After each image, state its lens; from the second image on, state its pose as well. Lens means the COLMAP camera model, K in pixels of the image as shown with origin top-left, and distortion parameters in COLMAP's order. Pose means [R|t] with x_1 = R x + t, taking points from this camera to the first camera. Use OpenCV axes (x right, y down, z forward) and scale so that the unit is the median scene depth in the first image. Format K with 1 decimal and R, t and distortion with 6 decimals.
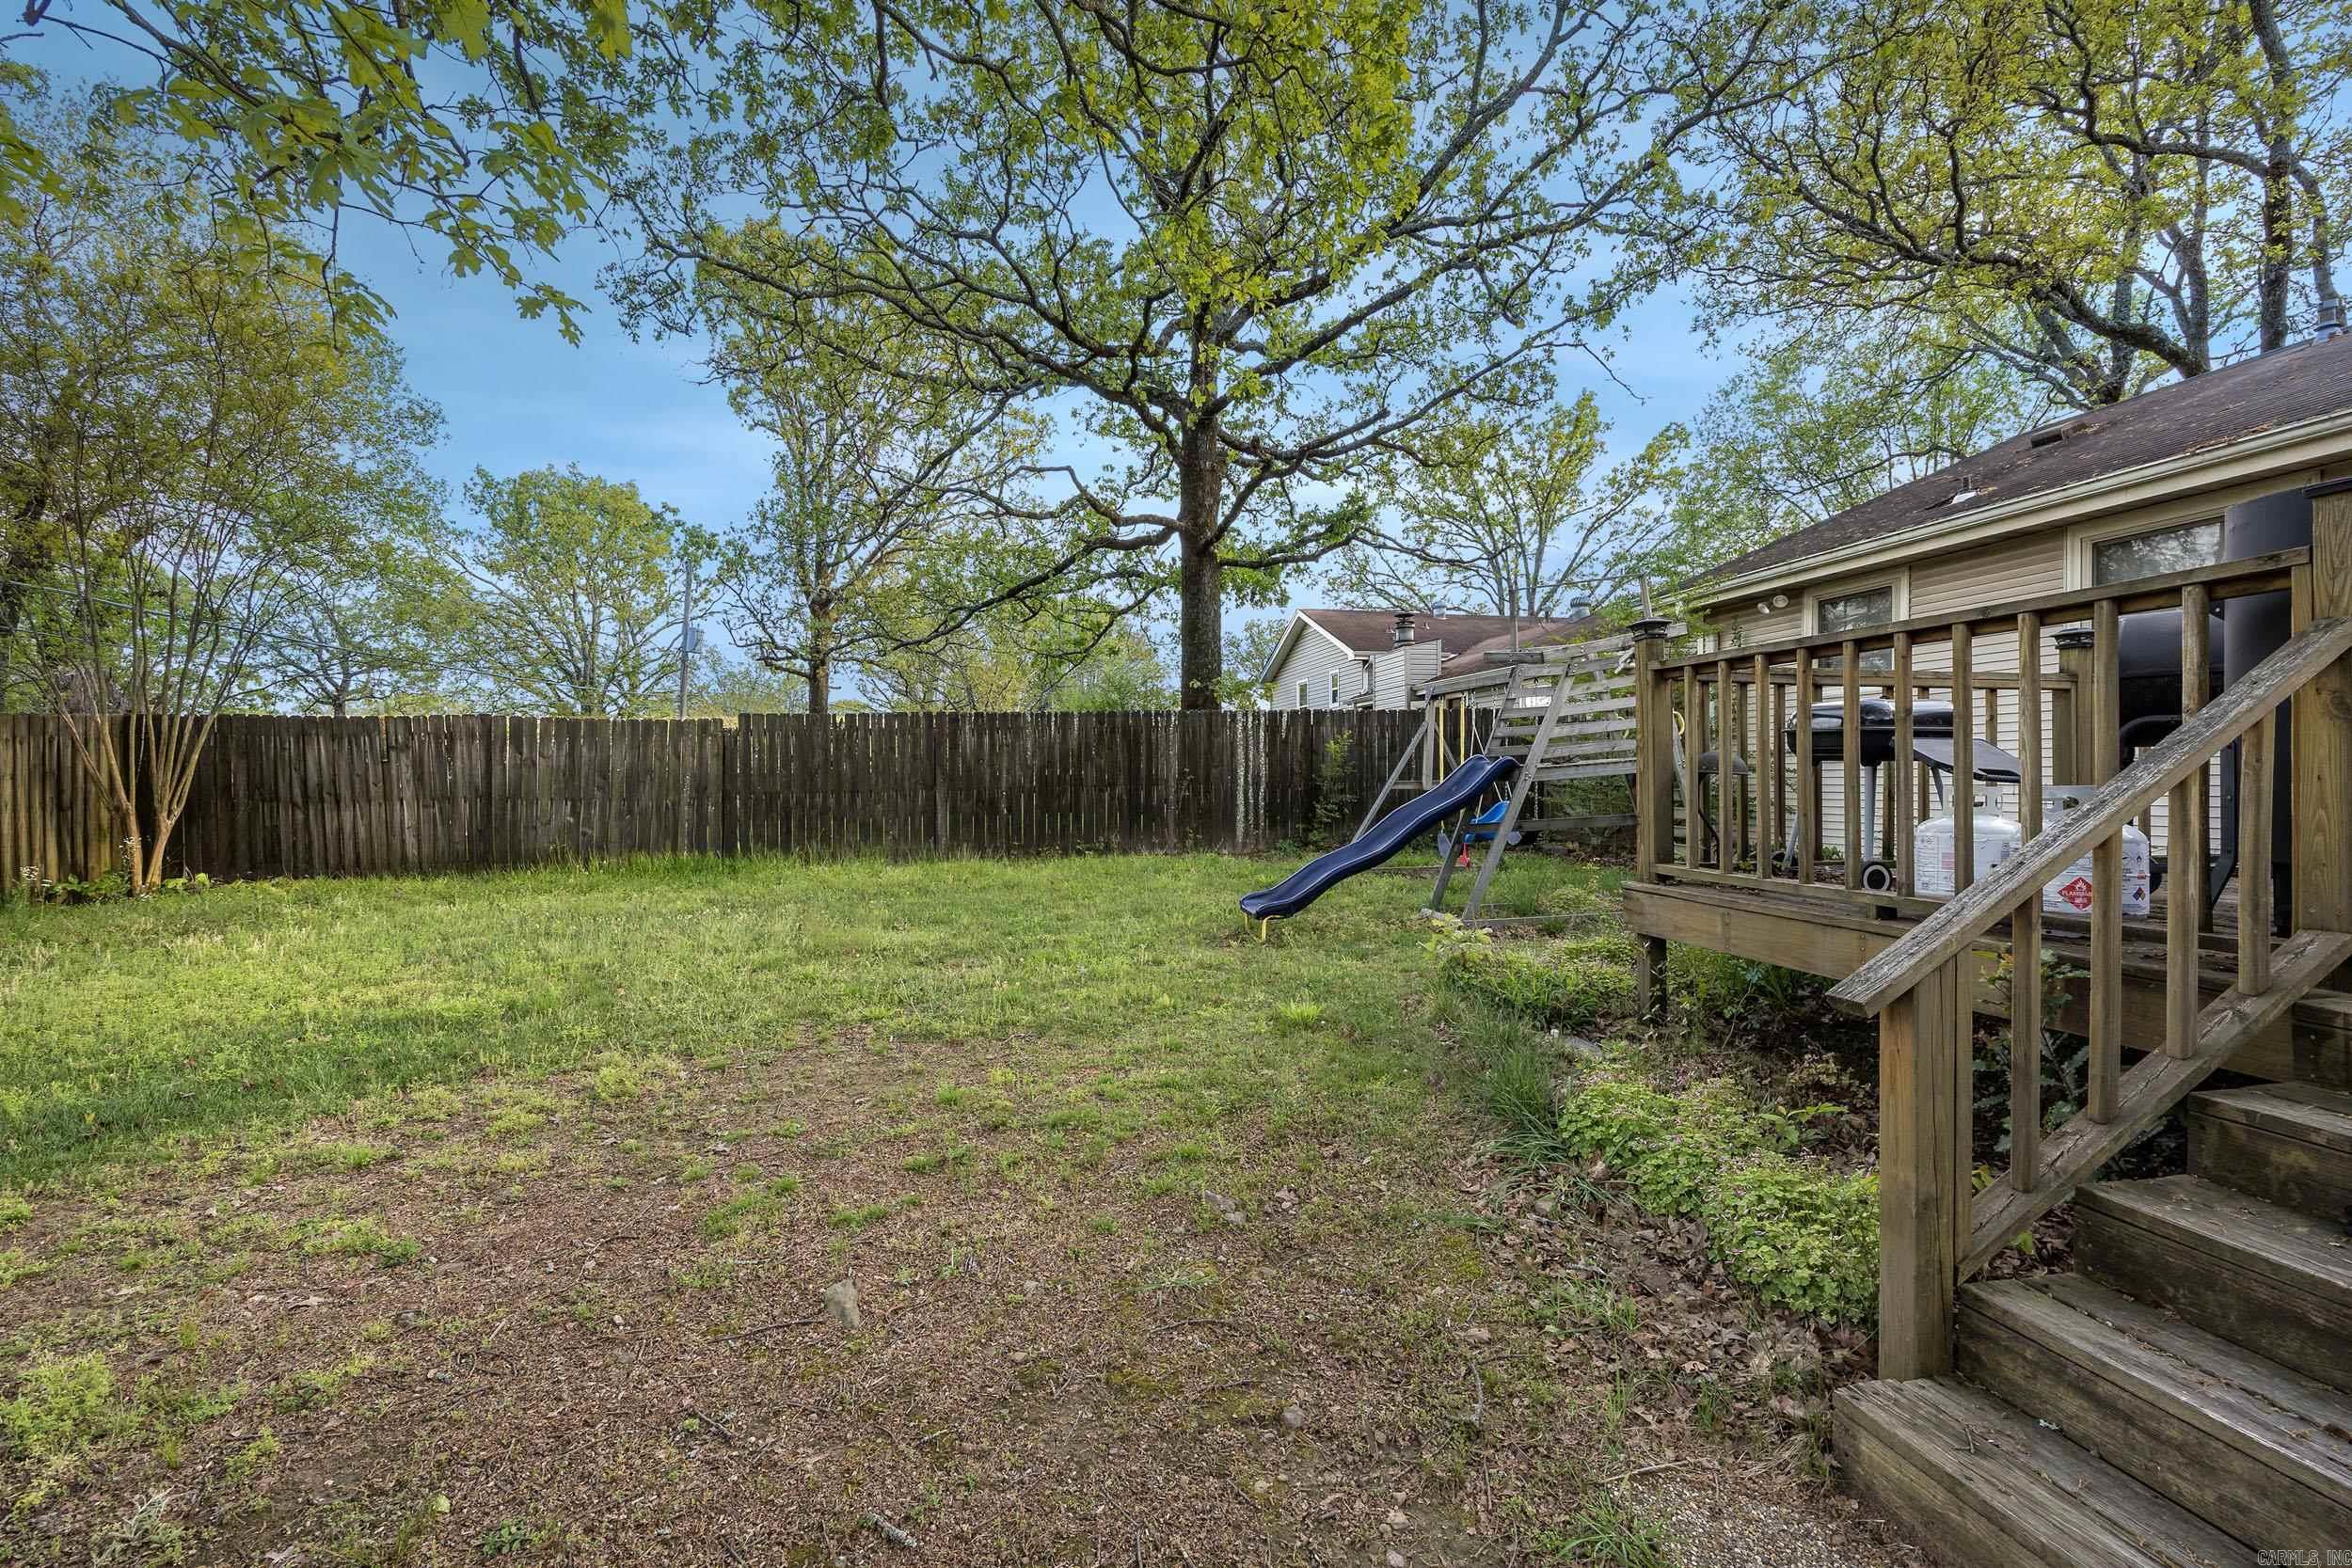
lens RADIAL K [[968.9, 0, 1133.6], [0, 968.9, 781.1], [0, 0, 1]] dist [0.001524, -0.000584]
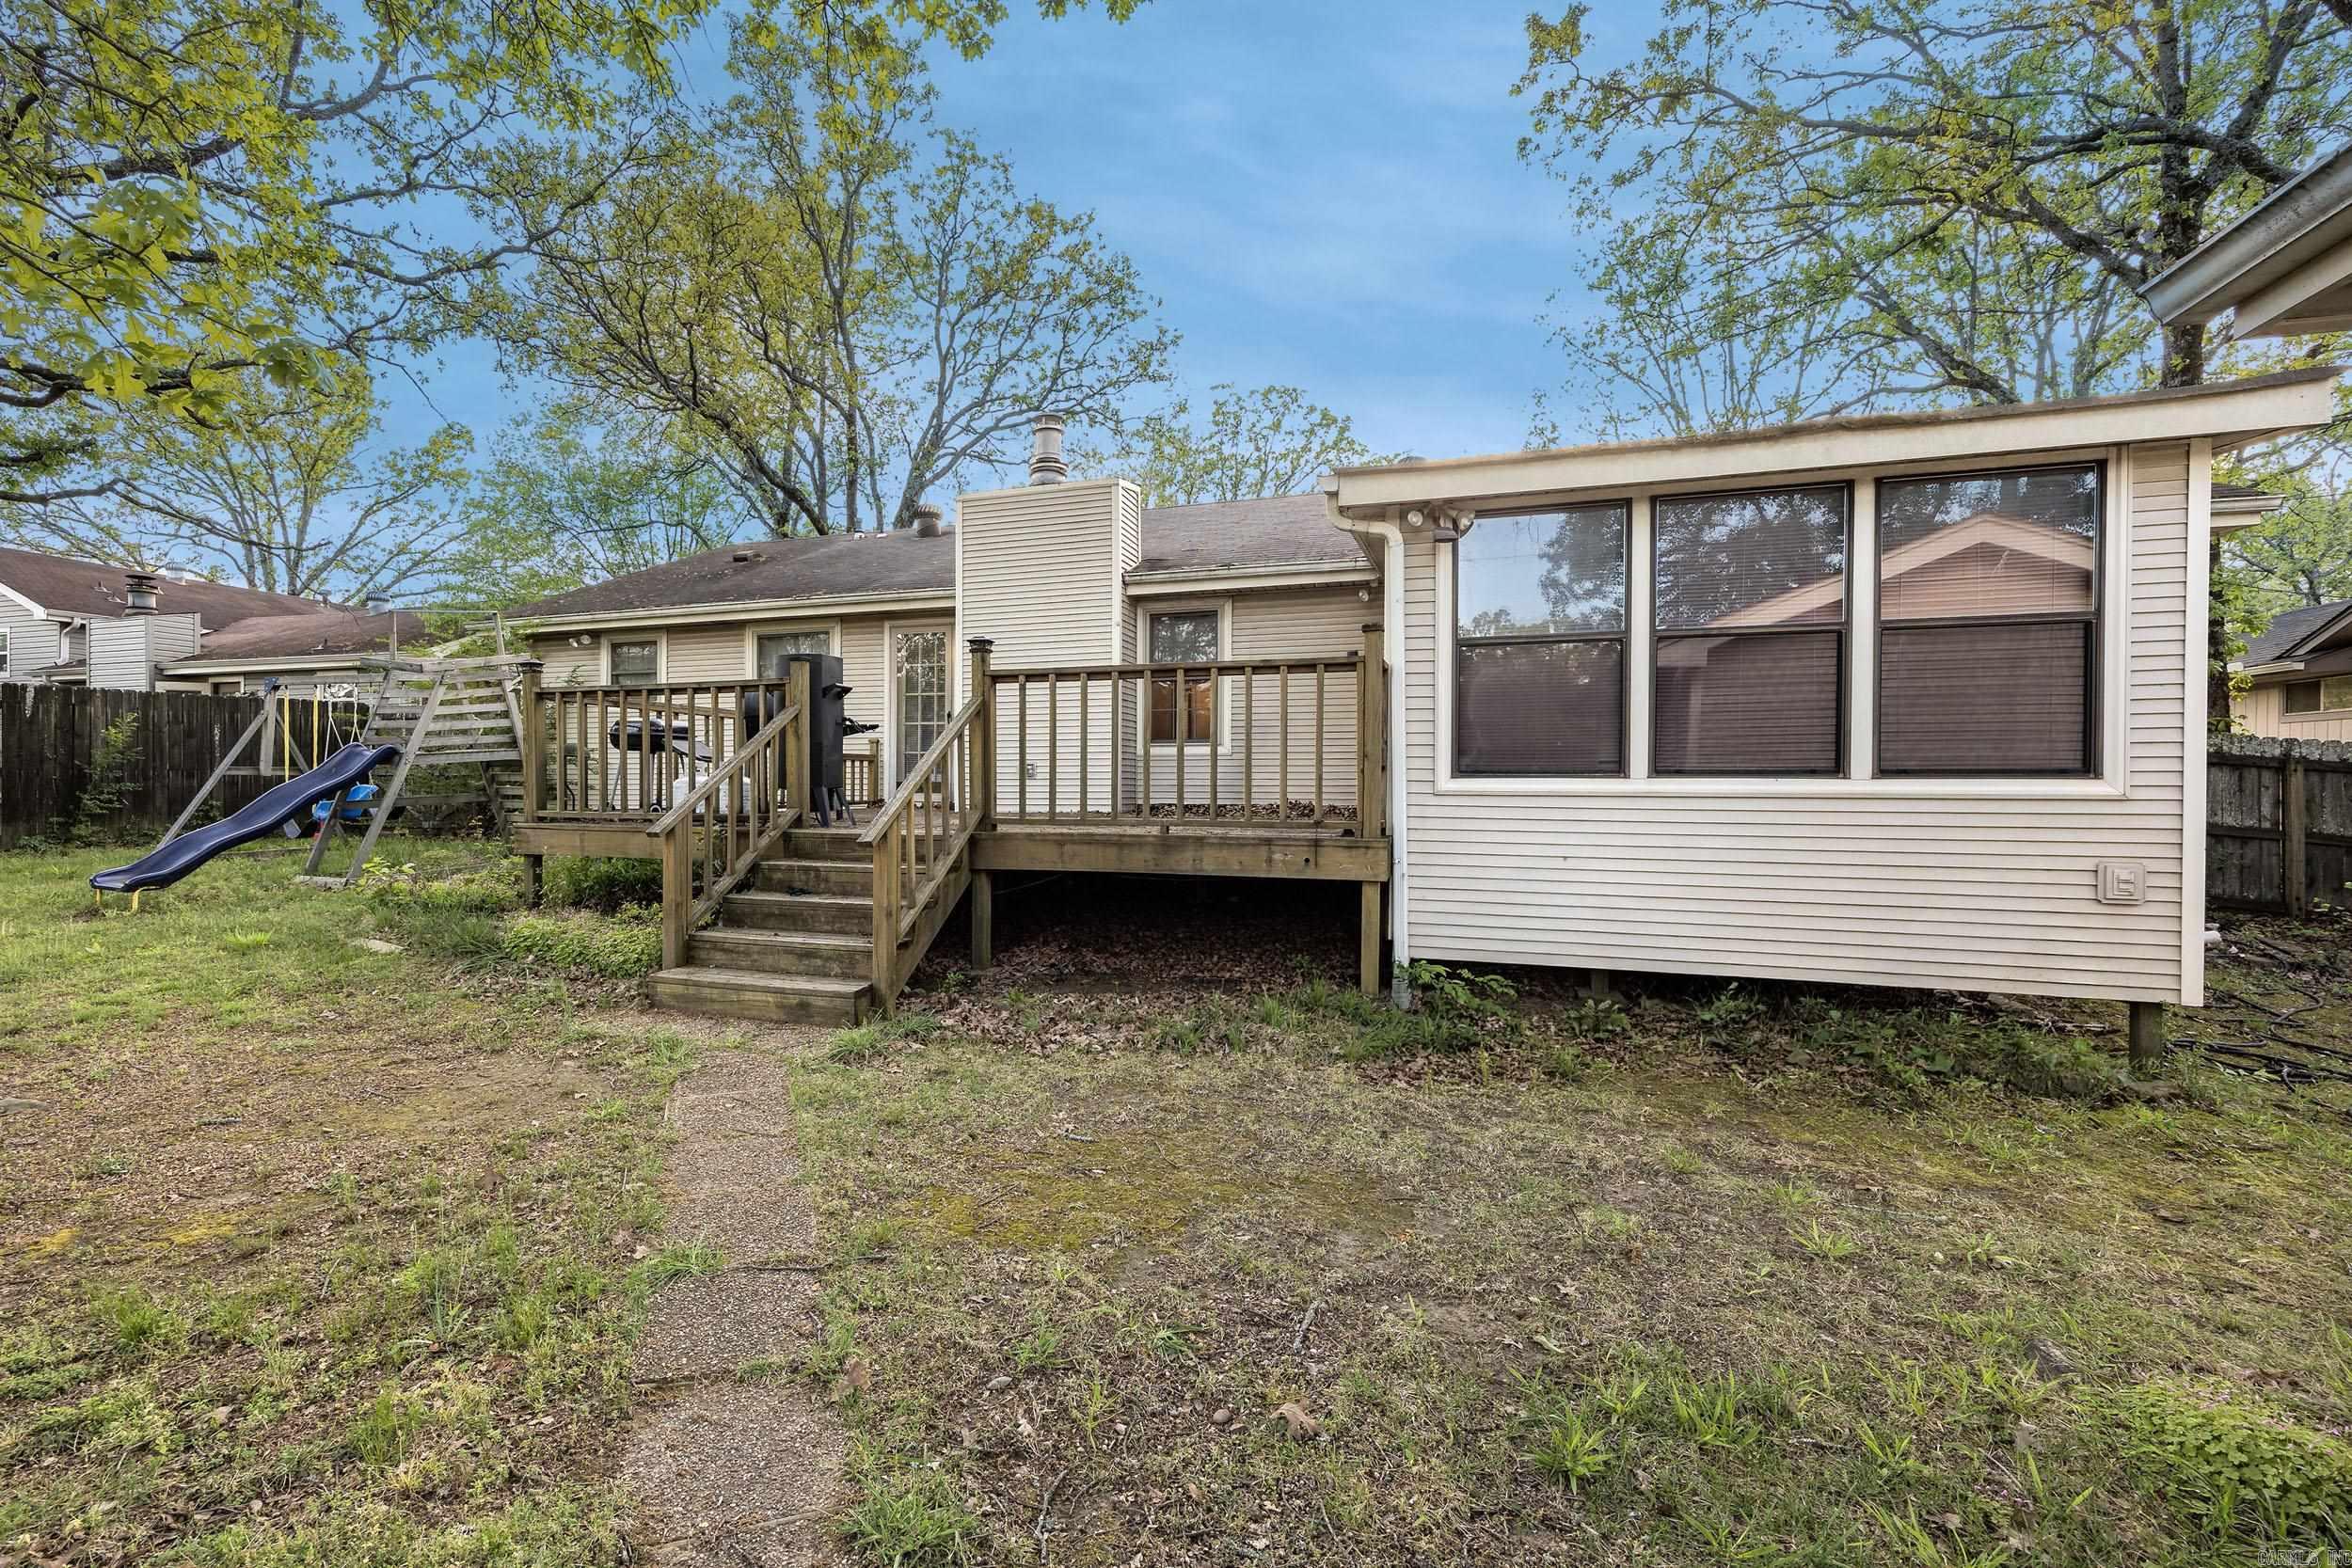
lens RADIAL K [[968.9, 0, 1133.6], [0, 968.9, 781.1], [0, 0, 1]] dist [0.001524, -0.000584]
pose [[0.429895, -0.000612, 0.902879, -0.147001], [0.003662, 0.999993, -0.001066, 0.011892], [-0.902872, 0.003765, 0.429894, -0.178931]]
